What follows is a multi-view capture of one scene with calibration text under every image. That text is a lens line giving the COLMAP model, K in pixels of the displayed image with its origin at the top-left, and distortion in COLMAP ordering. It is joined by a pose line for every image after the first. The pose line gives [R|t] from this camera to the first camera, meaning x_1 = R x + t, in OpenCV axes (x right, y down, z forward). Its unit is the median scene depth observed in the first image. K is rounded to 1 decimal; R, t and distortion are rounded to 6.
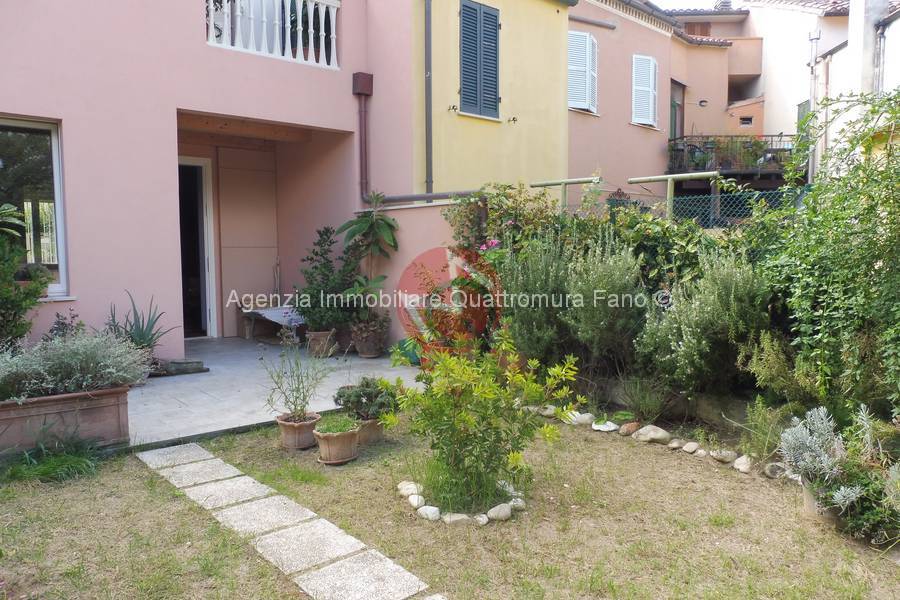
lens RADIAL K [[663.0, 0, 448.5], [0, 663.0, 302.5], [0, 0, 1]] dist [-0.023827, -0.008143]
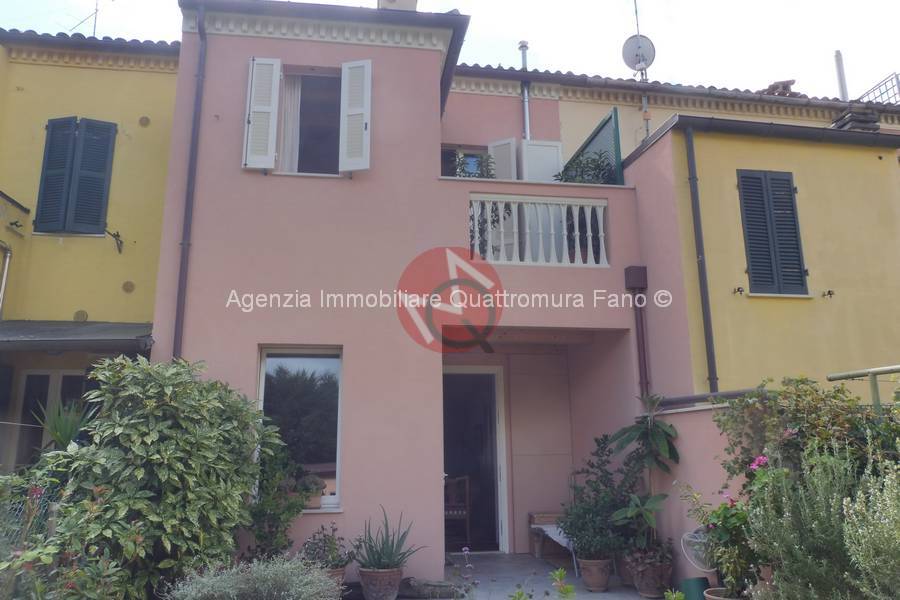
lens RADIAL K [[663.0, 0, 448.5], [0, 663.0, 302.5], [0, 0, 1]] dist [-0.023827, -0.008143]
pose [[0.844387, -0.119786, -0.522170, 0.130760], [-0.034688, 0.960413, -0.276413, -0.031528], [0.534609, 0.251513, 0.806805, 0.120025]]
